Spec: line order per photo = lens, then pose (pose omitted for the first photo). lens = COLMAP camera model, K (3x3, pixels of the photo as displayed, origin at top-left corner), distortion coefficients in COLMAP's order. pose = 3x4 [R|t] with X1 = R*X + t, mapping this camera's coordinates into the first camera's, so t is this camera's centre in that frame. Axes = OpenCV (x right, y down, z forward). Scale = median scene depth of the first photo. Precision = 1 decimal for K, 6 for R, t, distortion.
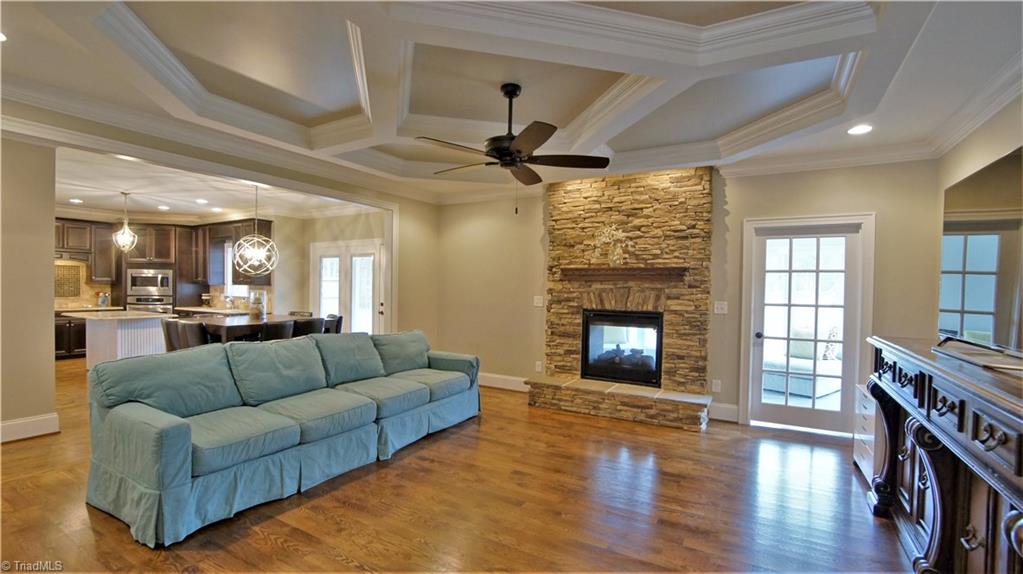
lens RADIAL K [[453.8, 0, 515.5], [0, 453.8, 295.5], [0, 0, 1]] dist [-0.032589, 0.002530]
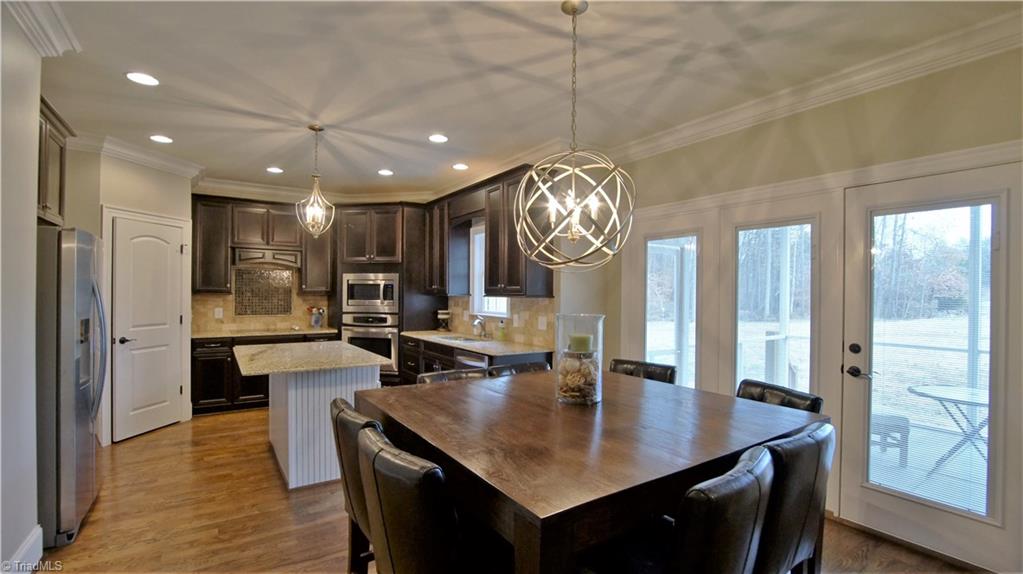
lens RADIAL K [[453.8, 0, 507.9], [0, 453.8, 289.8], [0, 0, 1]] dist [-0.032589, 0.002530]
pose [[0.896419, -0.010452, -0.443085, -0.347064], [-0.002500, 0.999587, -0.028637, -0.015263], [0.443201, 0.026779, 0.896022, 0.495139]]
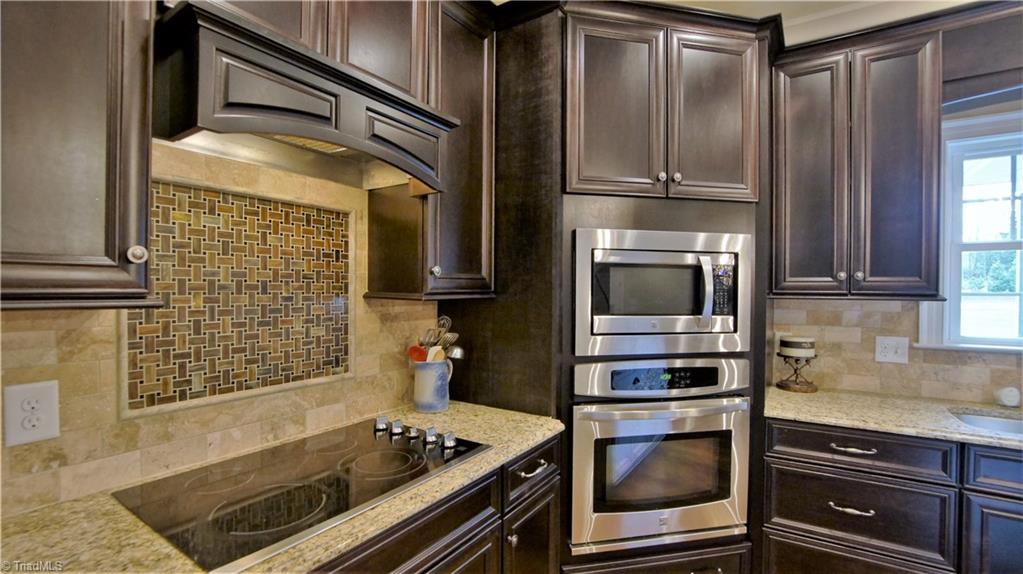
lens RADIAL K [[453.8, 0, 509.2], [0, 453.8, 290.5], [0, 0, 1]] dist [-0.032589, 0.002530]
pose [[0.997839, -0.010776, -0.064813, -0.889785], [0.009692, 0.999808, -0.017008, -0.027772], [0.064984, 0.016343, 0.997752, 0.791464]]
